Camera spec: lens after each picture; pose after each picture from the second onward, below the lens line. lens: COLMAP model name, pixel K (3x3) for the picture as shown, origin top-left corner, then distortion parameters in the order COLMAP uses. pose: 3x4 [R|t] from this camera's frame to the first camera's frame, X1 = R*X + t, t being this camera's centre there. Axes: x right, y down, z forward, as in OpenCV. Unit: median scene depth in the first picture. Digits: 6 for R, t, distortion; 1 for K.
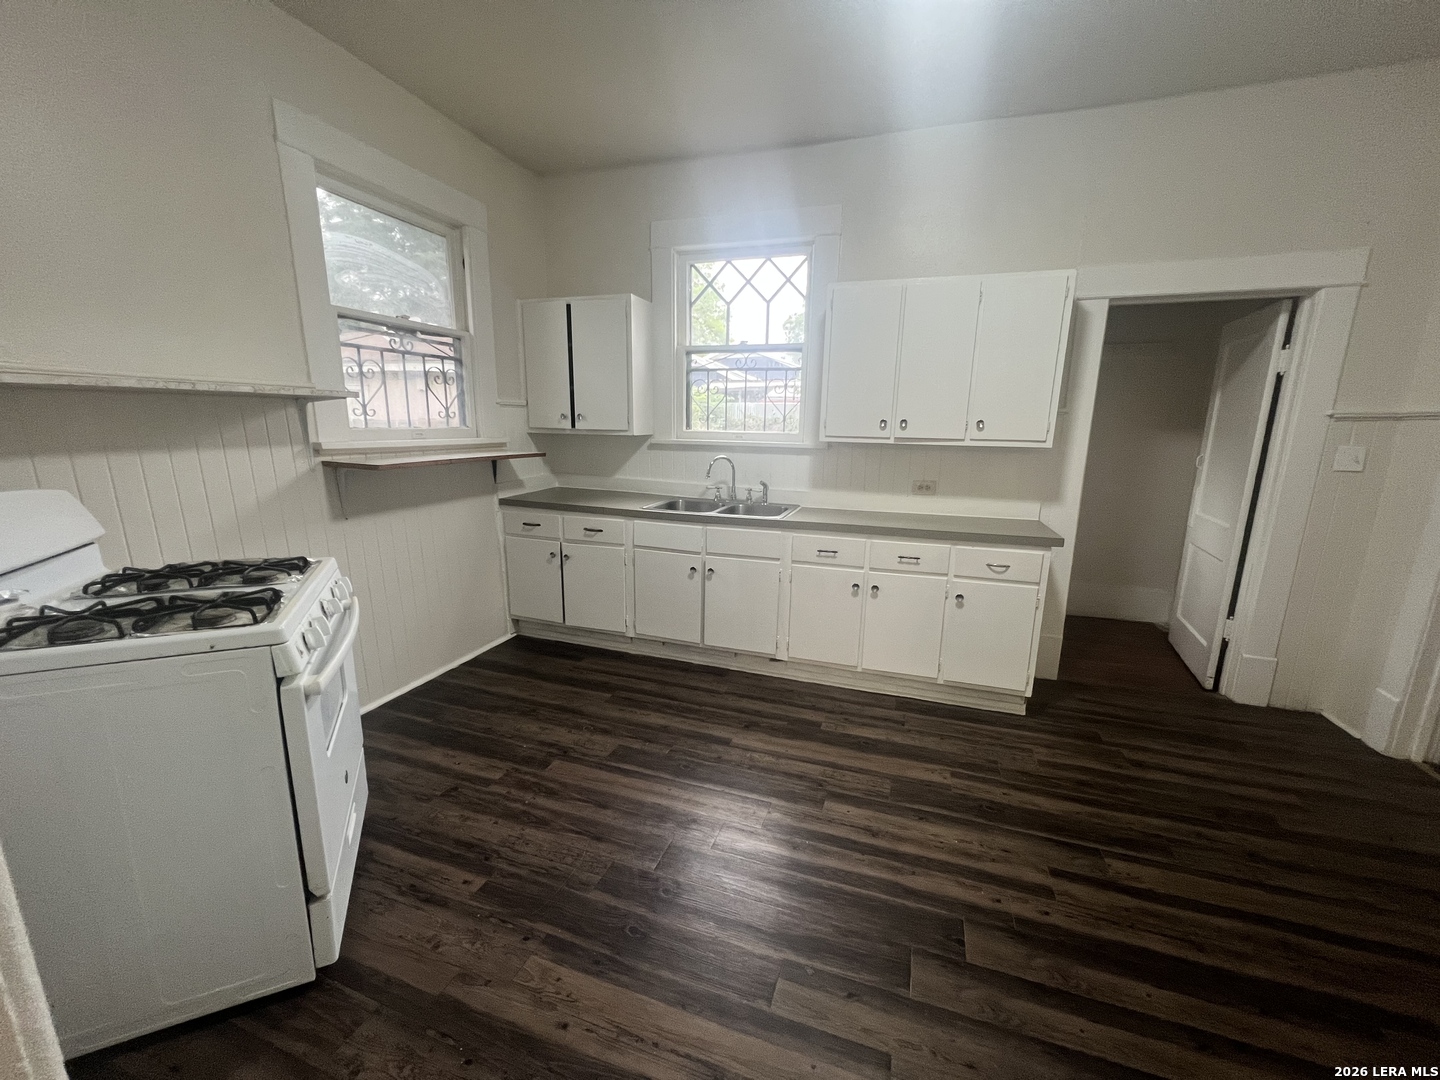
lens RADIAL K [[579.0, 0, 720.0], [0, 579.0, 540.0], [0, 0, 1]] dist [-0.000460, 0.005931]
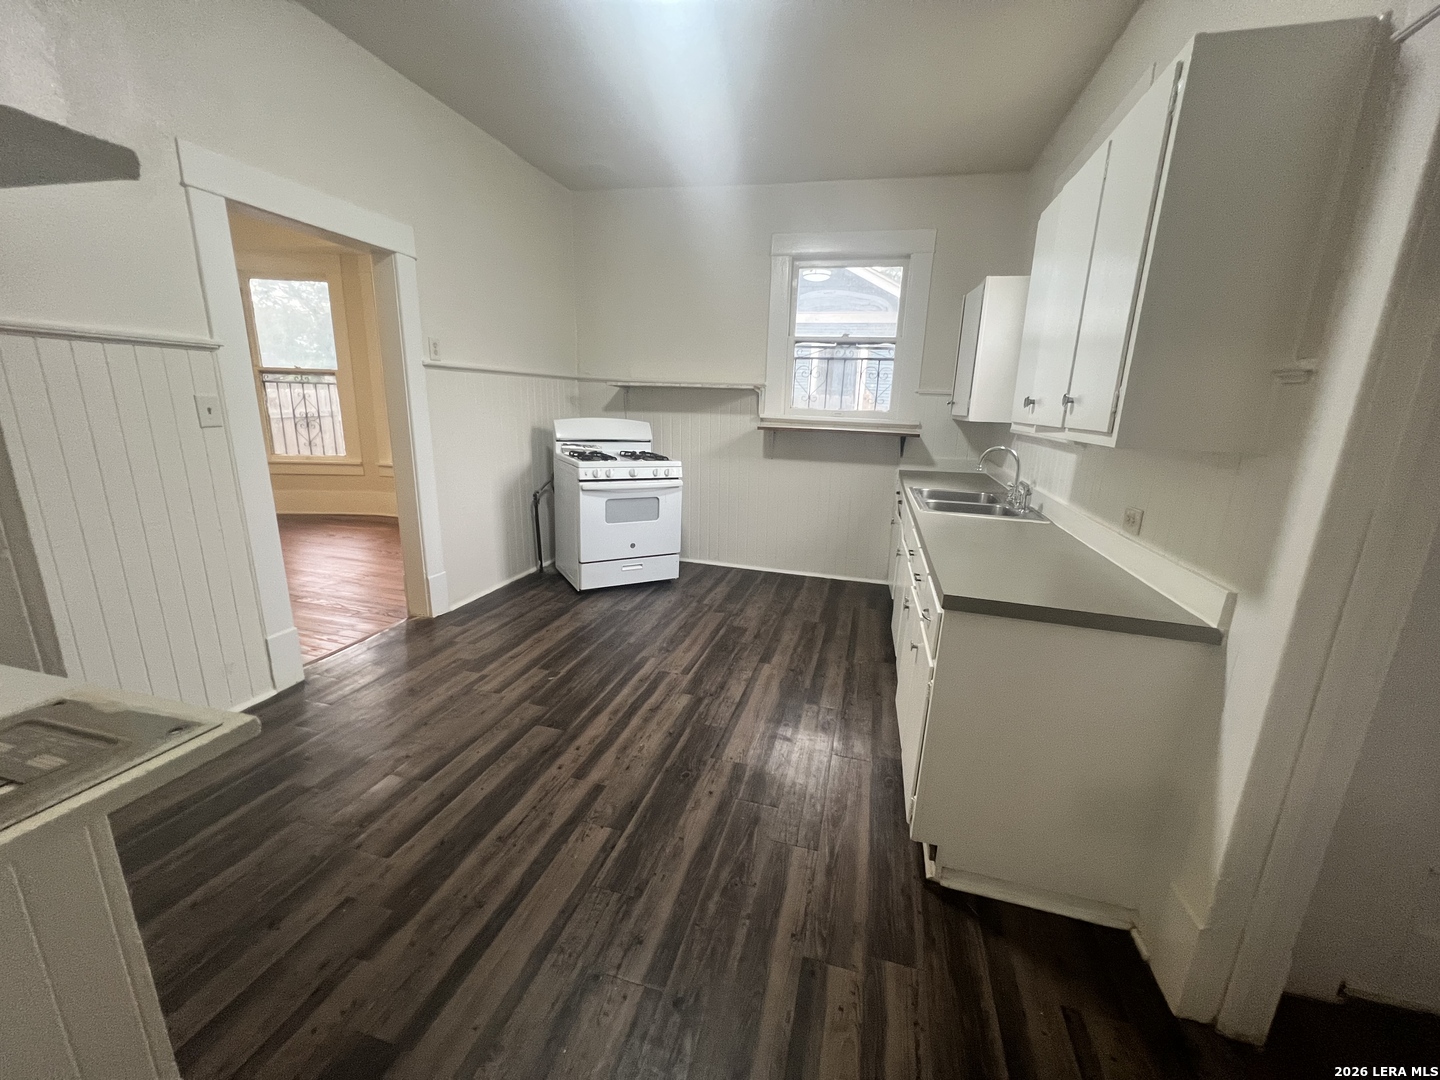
lens RADIAL K [[579.0, 0, 720.0], [0, 579.0, 540.0], [0, 0, 1]] dist [-0.000460, 0.005931]
pose [[0.060346, 0.212911, -0.975206, 1.210522], [-0.235641, 0.952412, 0.193352, -0.113226], [0.969965, 0.218131, 0.107645, 0.772936]]
